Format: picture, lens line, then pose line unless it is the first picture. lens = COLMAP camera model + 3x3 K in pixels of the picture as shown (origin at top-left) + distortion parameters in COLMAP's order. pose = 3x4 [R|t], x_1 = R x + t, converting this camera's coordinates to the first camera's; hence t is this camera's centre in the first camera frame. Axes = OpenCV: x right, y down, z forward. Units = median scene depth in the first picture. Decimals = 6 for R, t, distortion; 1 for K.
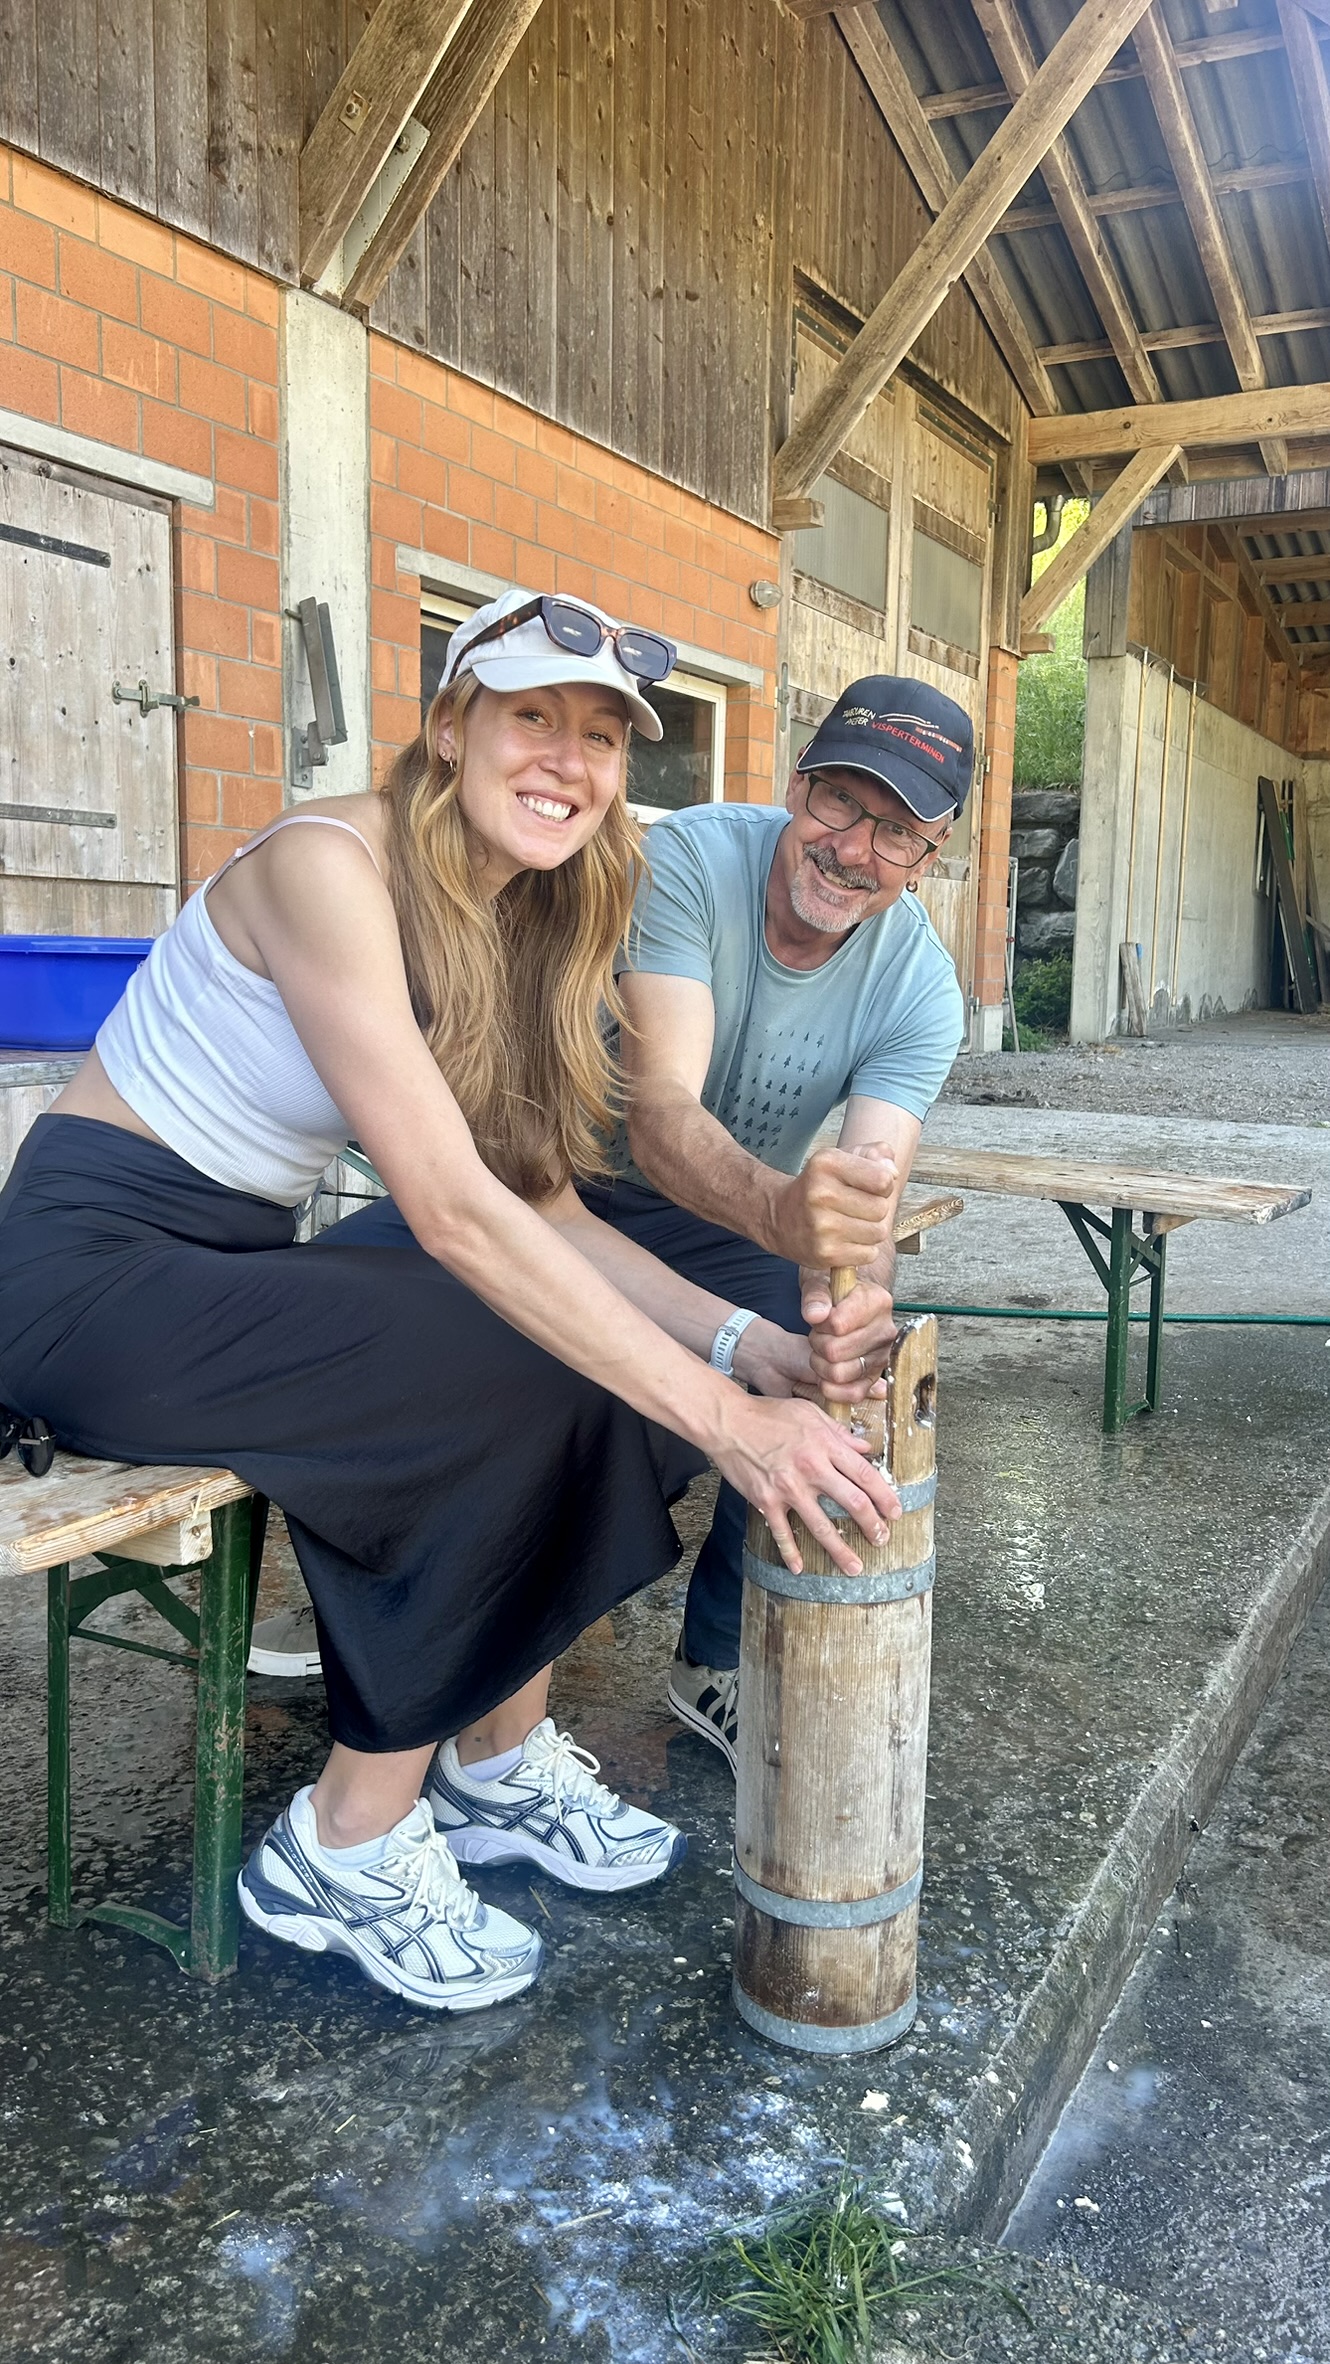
lens RADIAL K [[1823.6, 0, 665.1], [0, 1823.6, 1159.7], [0, 0, 1]] dist [0.049634, -0.067207]
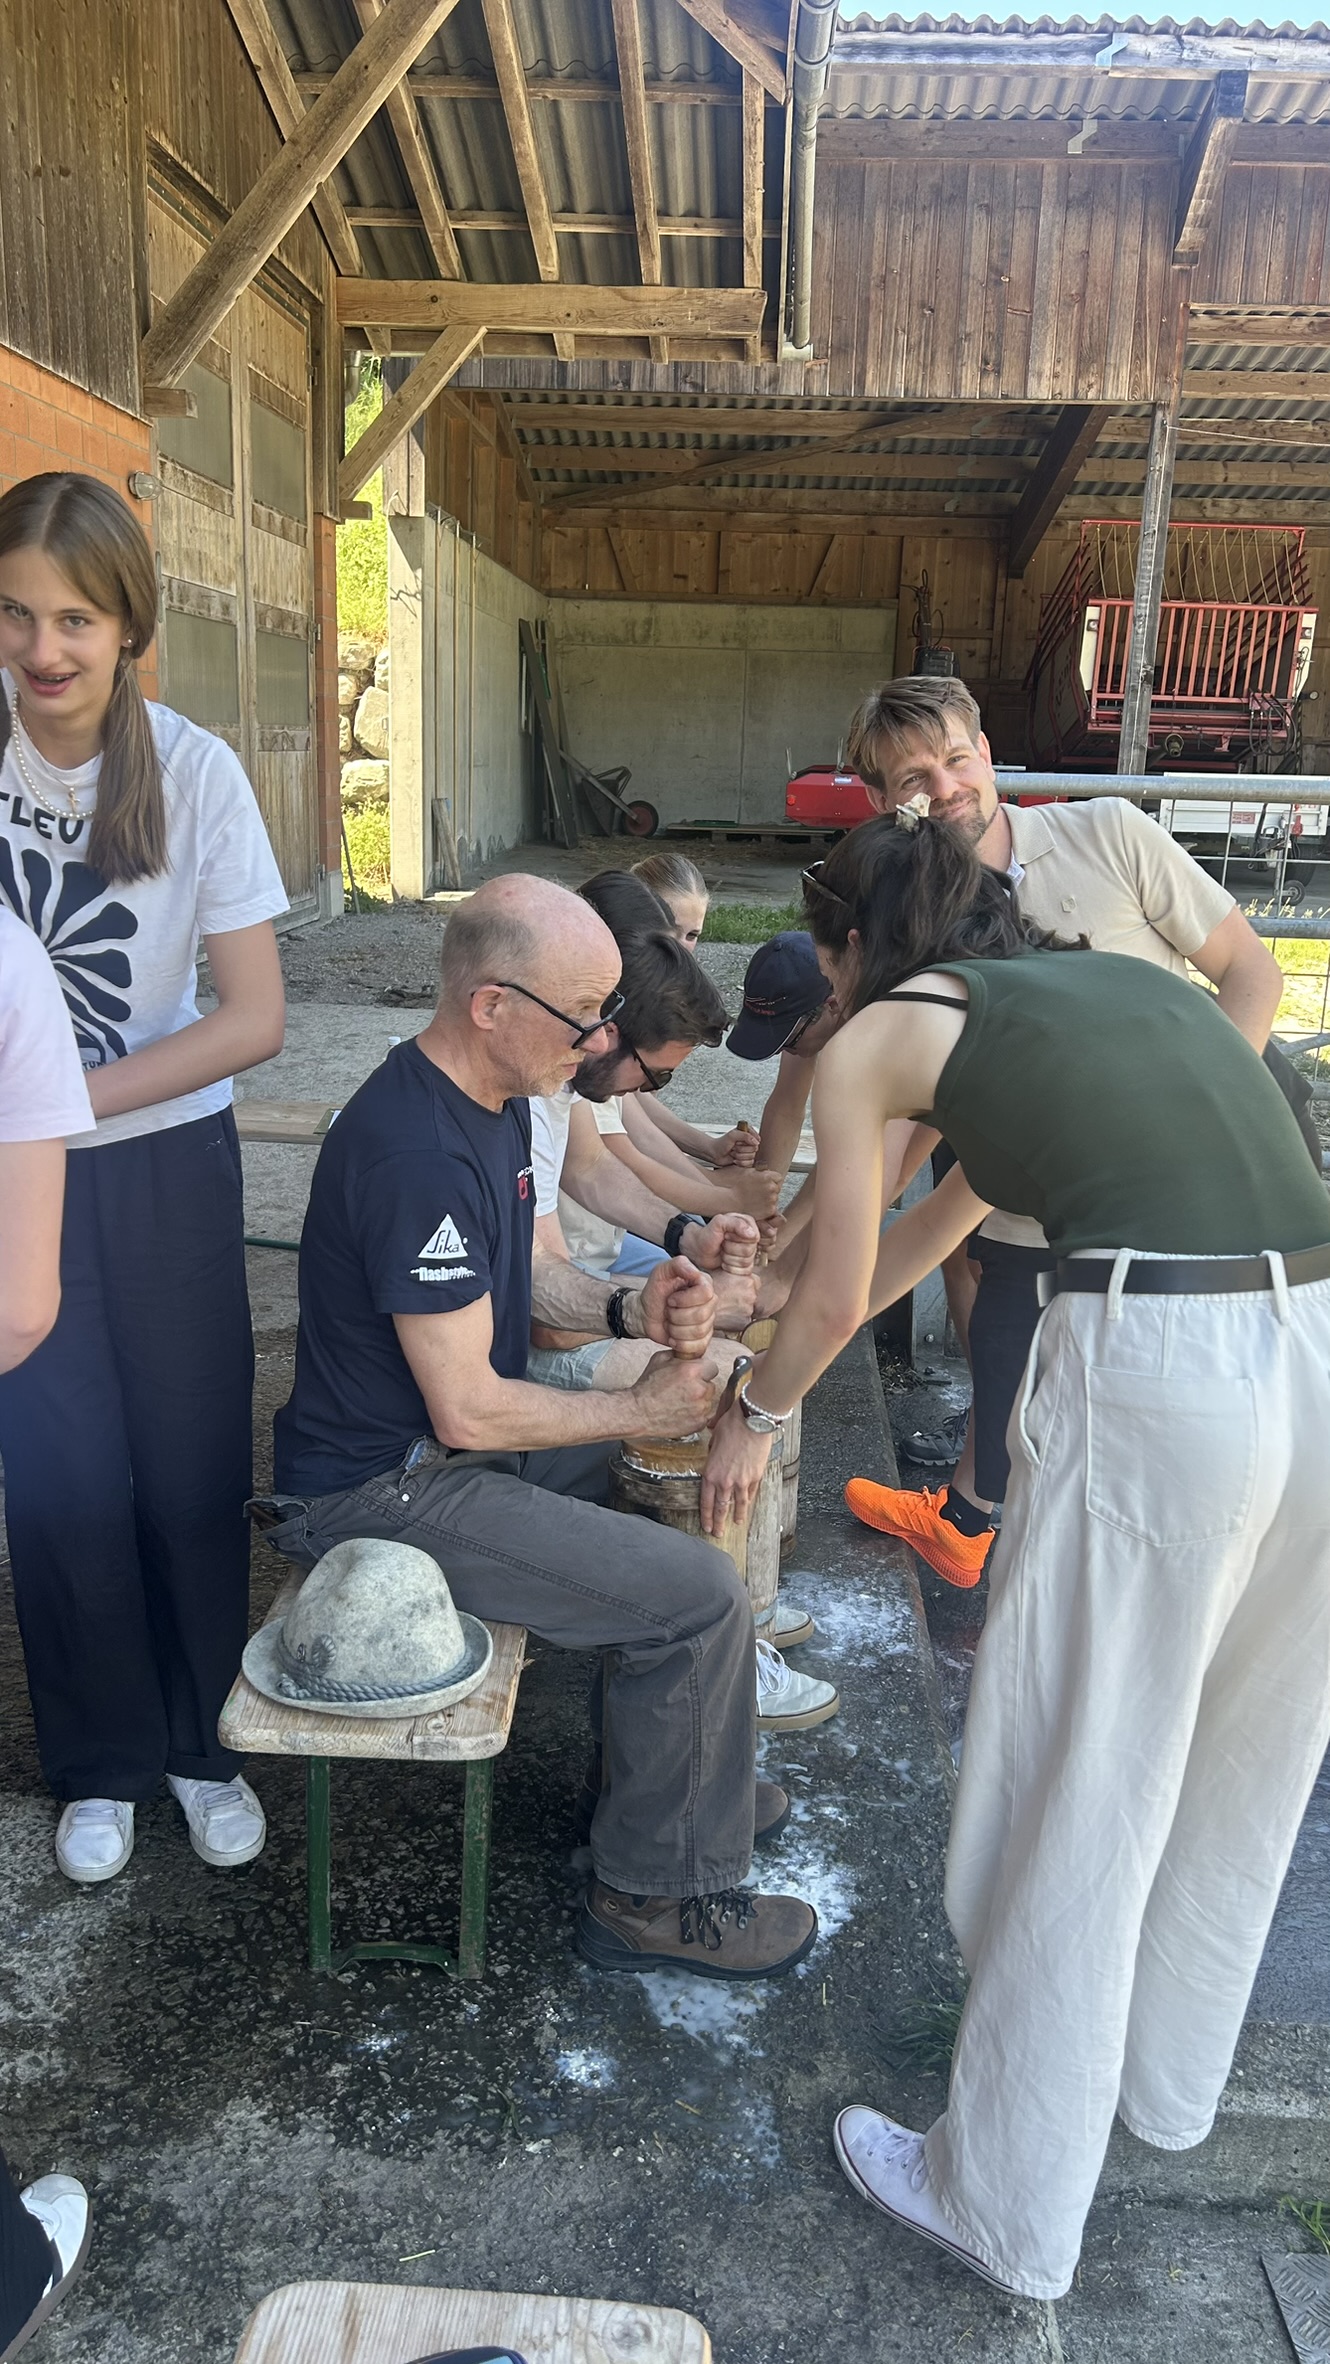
lens RADIAL K [[1831.4, 0, 681.6], [0, 1831.4, 1192.8], [0, 0, 1]] dist [0.016496, -0.020542]
pose [[0.902840, -0.090090, 0.420433, -0.123253], [0.030391, 0.988729, 0.146601, -0.065115], [-0.428901, -0.119580, 0.895402, -0.045505]]
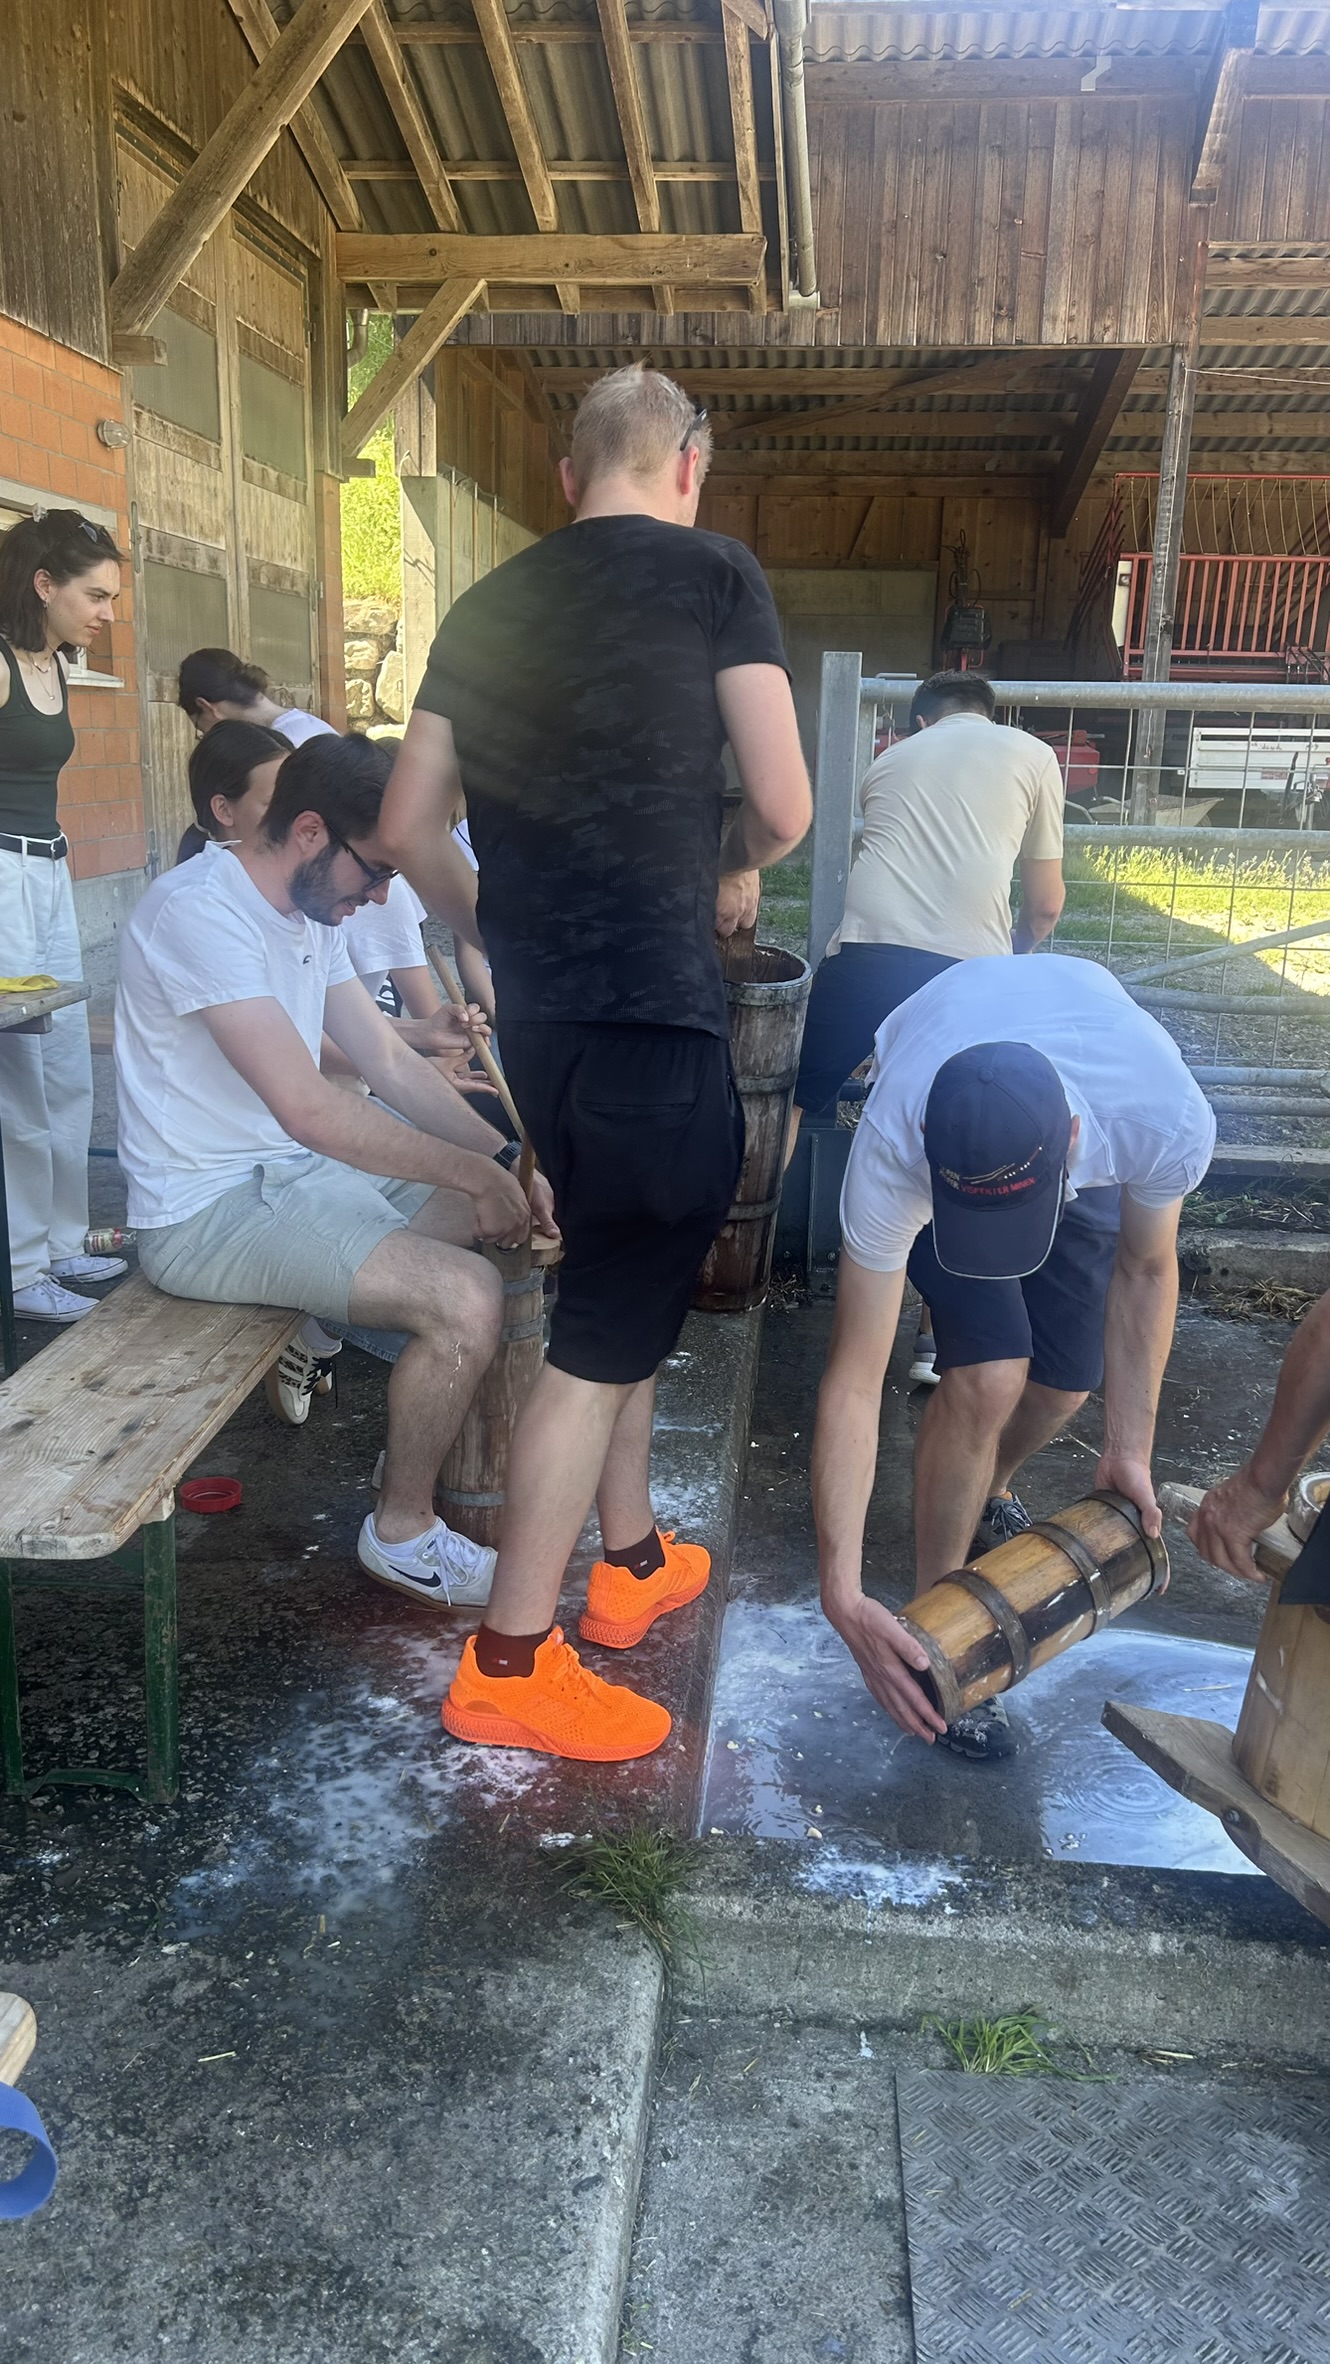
lens RADIAL K [[1829.3, 0, 693.6], [0, 1829.3, 1207.9], [0, 0, 1]] dist [0.029580, -0.041453]
pose [[0.919724, -0.097784, 0.380191, -0.069688], [0.038813, 0.986385, 0.159804, -0.040521], [-0.390641, -0.132220, 0.910998, -0.074397]]
